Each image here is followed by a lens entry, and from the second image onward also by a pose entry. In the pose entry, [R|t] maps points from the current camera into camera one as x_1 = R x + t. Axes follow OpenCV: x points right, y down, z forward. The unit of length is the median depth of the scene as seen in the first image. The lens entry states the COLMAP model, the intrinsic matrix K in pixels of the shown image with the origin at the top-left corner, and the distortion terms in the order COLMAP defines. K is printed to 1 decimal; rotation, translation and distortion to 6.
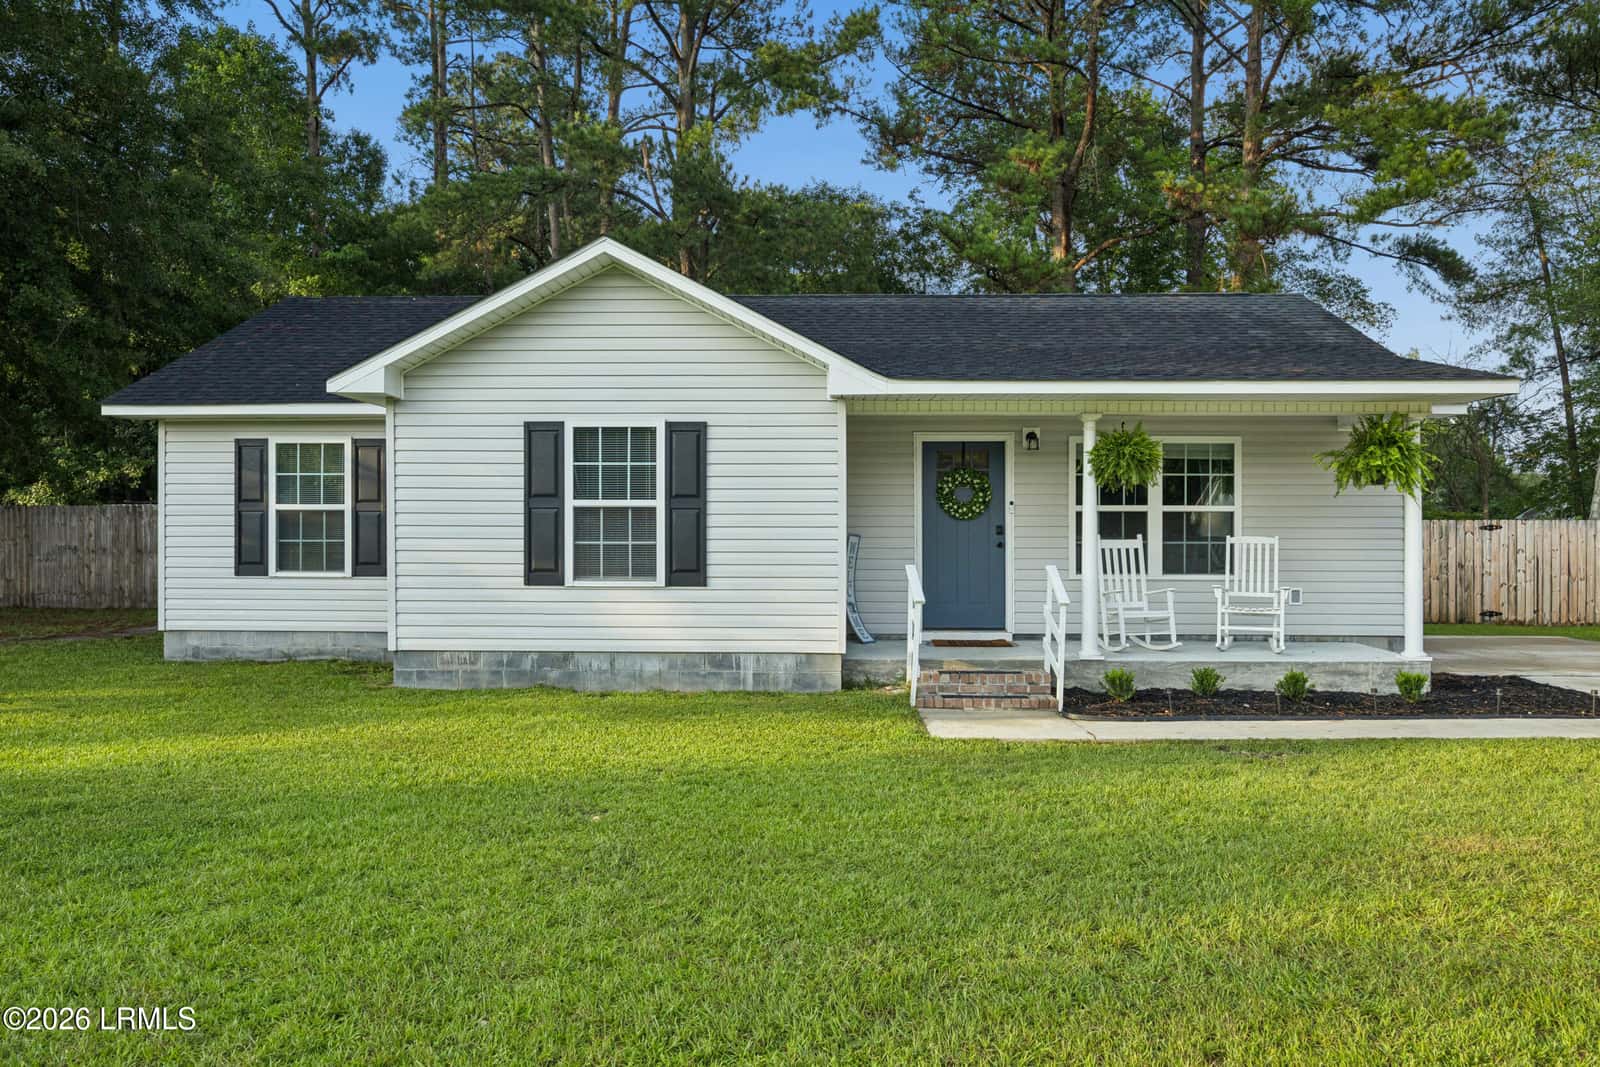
lens RADIAL K [[1099.2, 0, 794.4], [0, 1099.2, 541.7], [0, 0, 1]] dist [-0.011143, 0.004833]
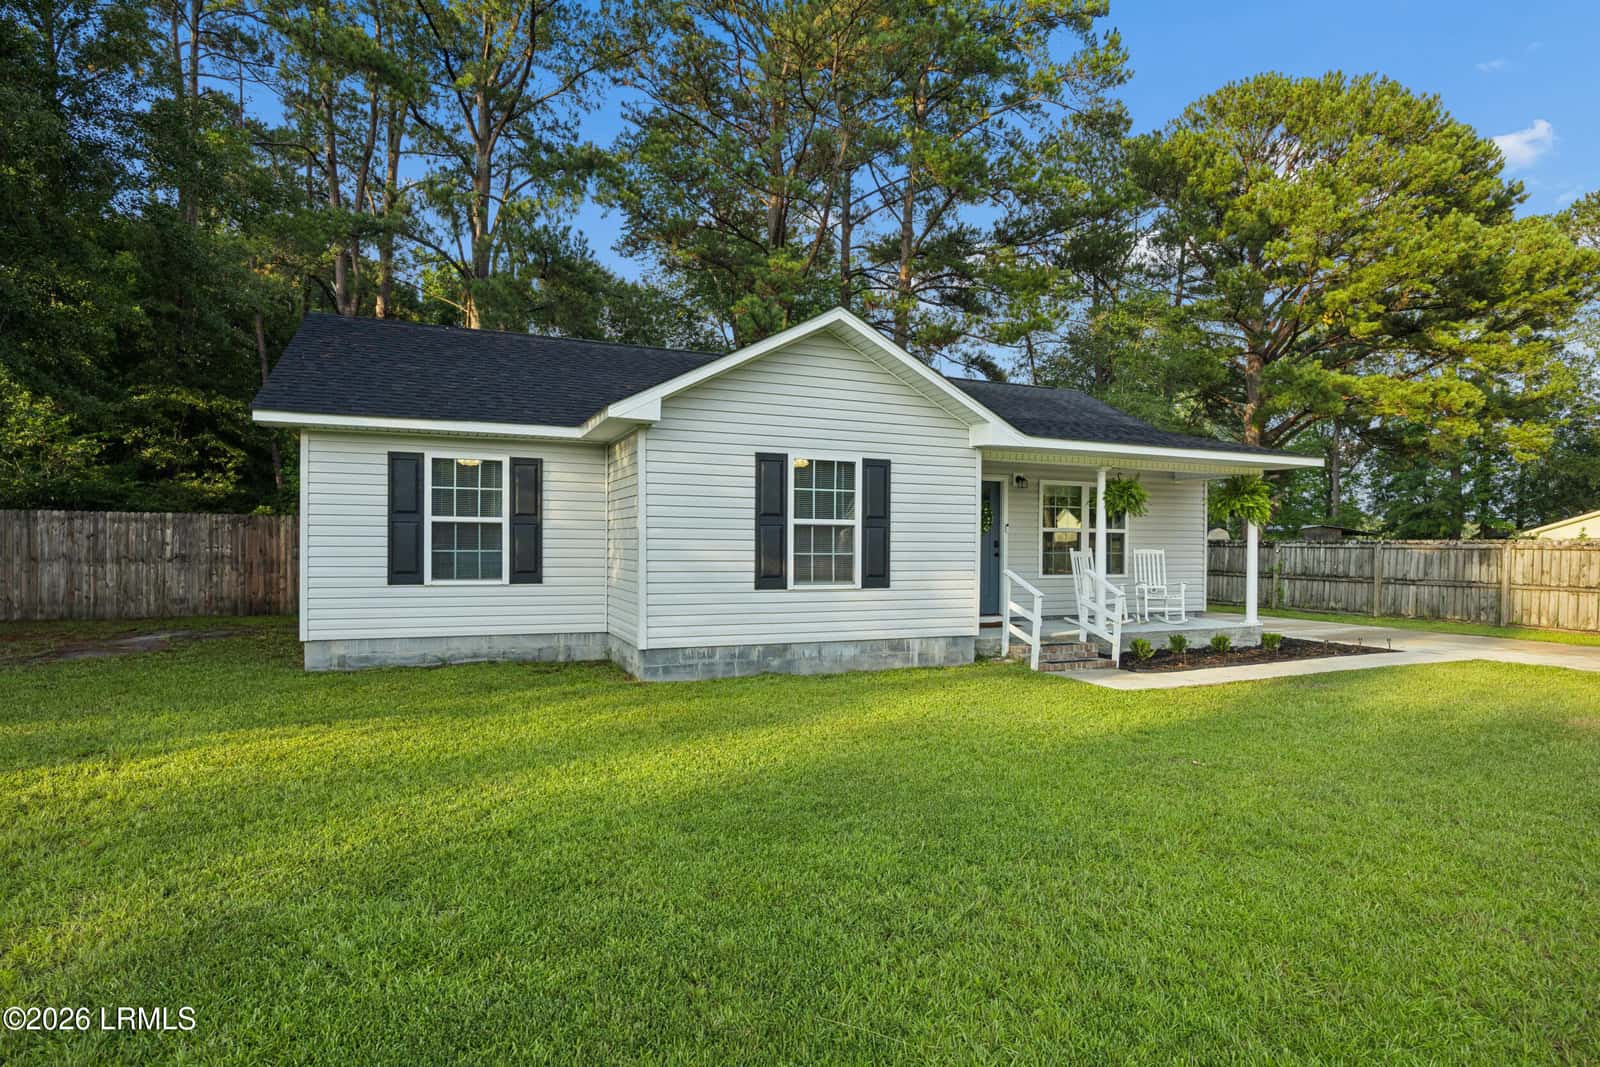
lens RADIAL K [[831.3, 0, 790.1], [0, 831.3, 555.7], [0, 0, 1]] dist [-0.005611, -0.000348]
pose [[0.908735, -0.000530, 0.417374, -0.520088], [-0.003022, 0.999965, 0.007849, -0.003715], [-0.417363, -0.008394, 0.908701, 0.145221]]
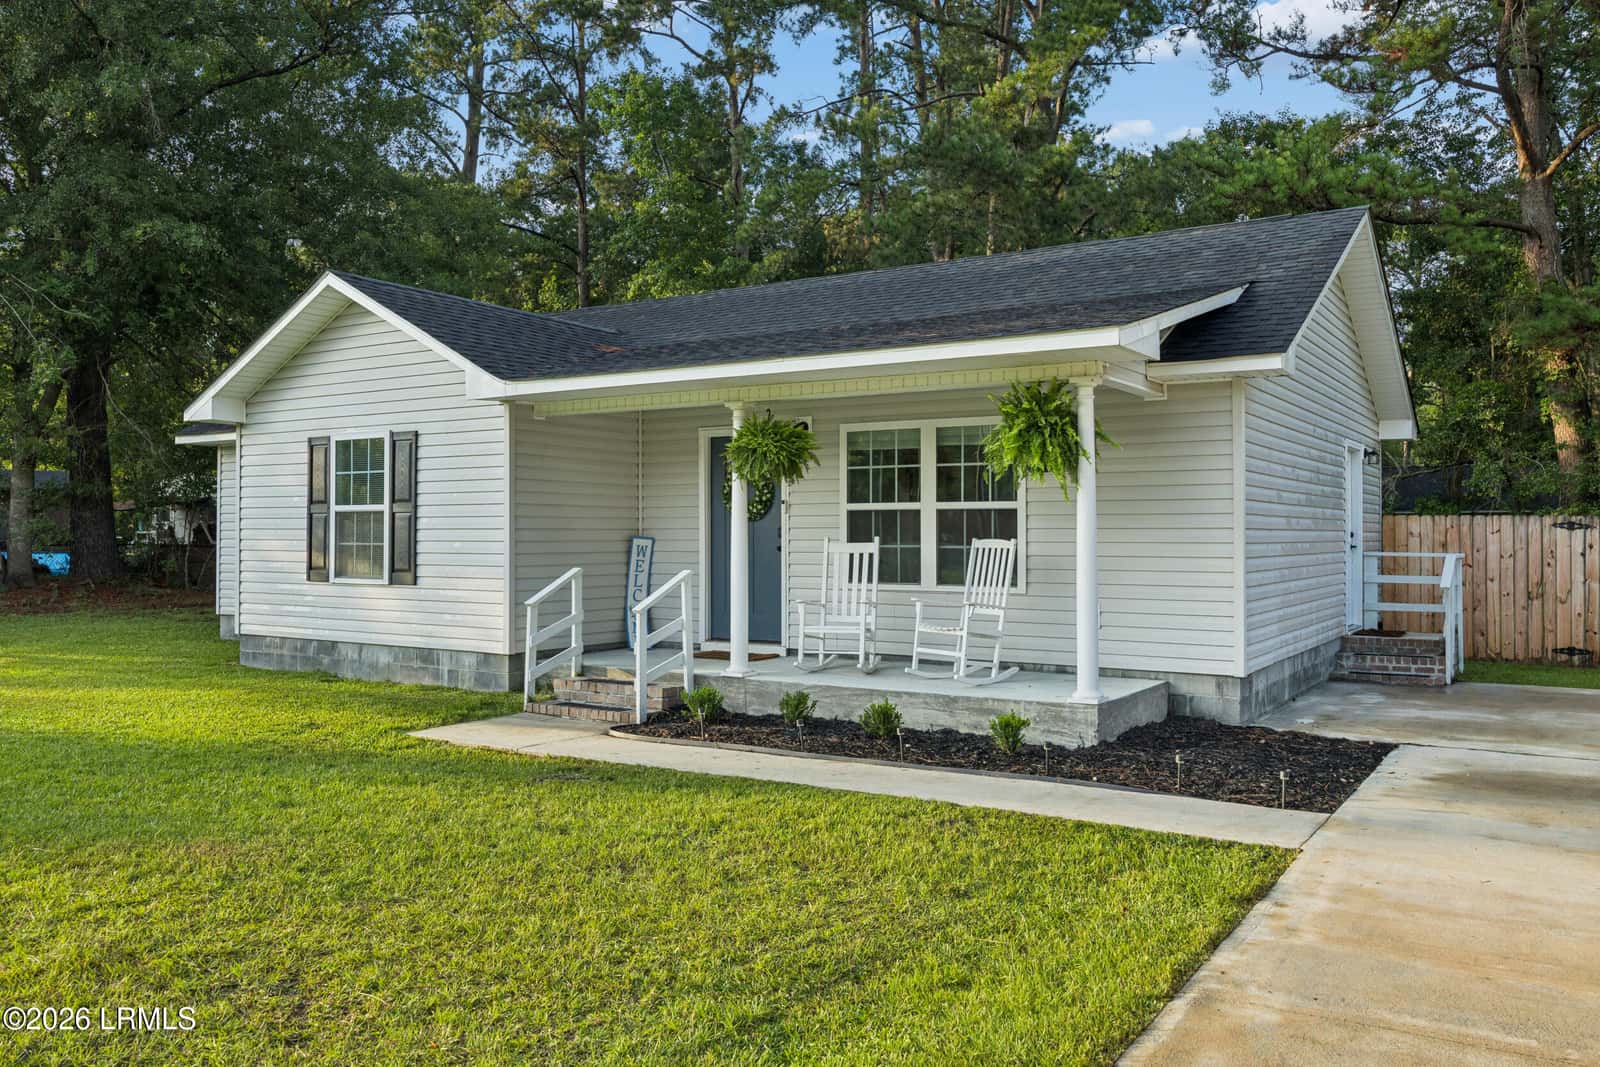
lens RADIAL K [[1236.8, 0, 792.9], [0, 1236.8, 517.0], [0, 0, 1]] dist [-0.000763, 0.000541]
pose [[0.854808, -0.008448, -0.518876, 0.751561], [-0.005082, 0.999683, -0.024650, 0.001981], [0.518920, 0.023708, 0.854494, 0.145275]]
